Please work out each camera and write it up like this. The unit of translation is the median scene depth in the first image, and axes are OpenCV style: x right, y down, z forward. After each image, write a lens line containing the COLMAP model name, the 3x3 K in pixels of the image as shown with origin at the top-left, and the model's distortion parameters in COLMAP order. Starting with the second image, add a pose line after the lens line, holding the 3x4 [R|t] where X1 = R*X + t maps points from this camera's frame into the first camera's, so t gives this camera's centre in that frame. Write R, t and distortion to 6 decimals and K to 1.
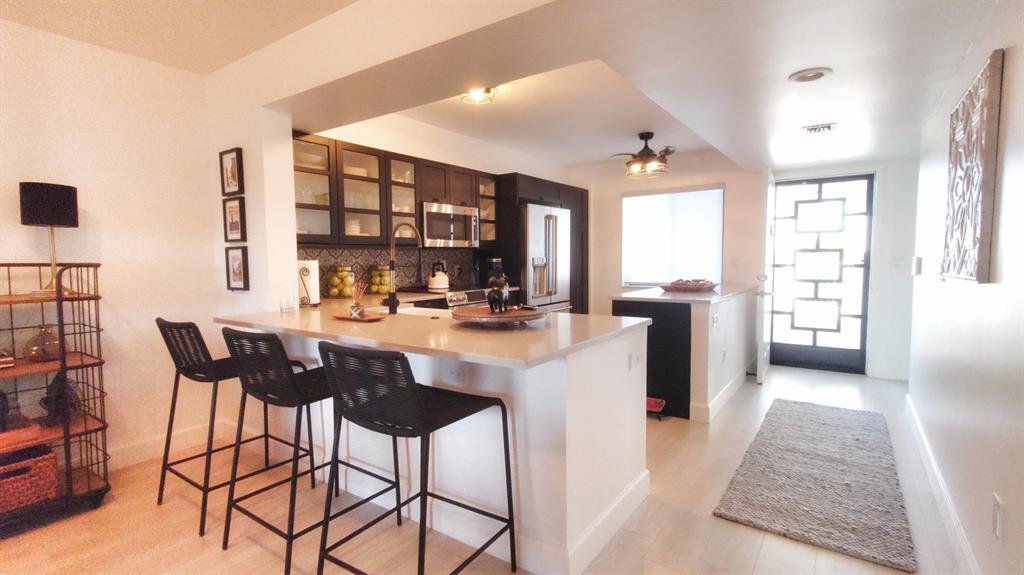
lens RADIAL K [[477.9, 0, 513.2], [0, 477.9, 291.2], [0, 0, 1]] dist [0.013529, 0.000646]
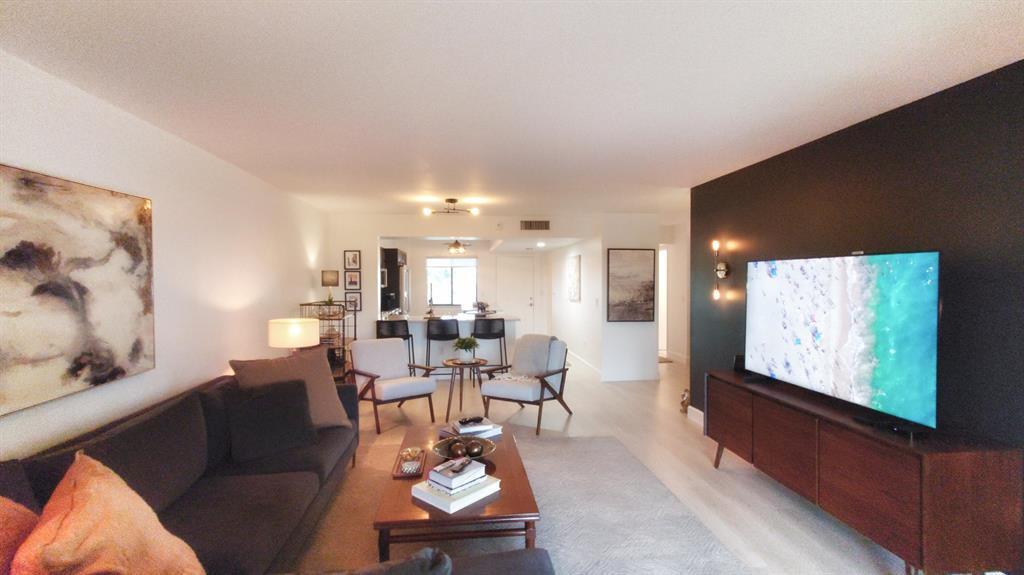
lens RADIAL K [[477.9, 0, 513.2], [0, 477.9, 291.2], [0, 0, 1]] dist [0.013529, 0.000646]
pose [[0.746022, -0.010124, 0.665844, -1.299604], [0.044287, 0.998425, -0.034438, 0.012696], [-0.664447, 0.055180, 0.745296, -1.011045]]
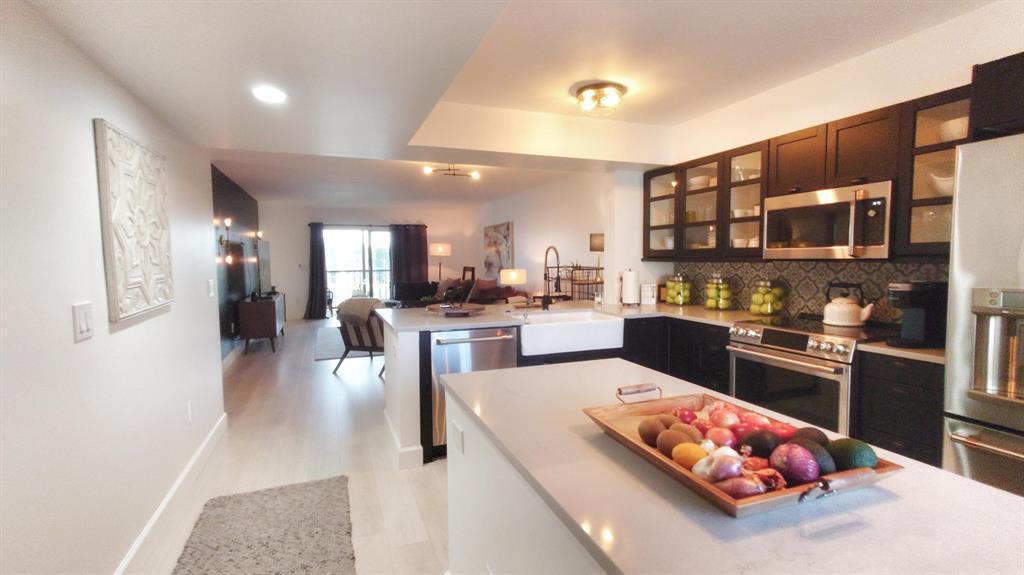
lens RADIAL K [[477.9, 0, 513.2], [0, 477.9, 291.2], [0, 0, 1]] dist [0.013529, 0.000646]
pose [[-0.545140, 0.072717, -0.835185, 0.704488], [-0.049371, 0.991717, 0.118572, -0.120695], [0.836890, 0.105872, -0.537035, 1.165400]]
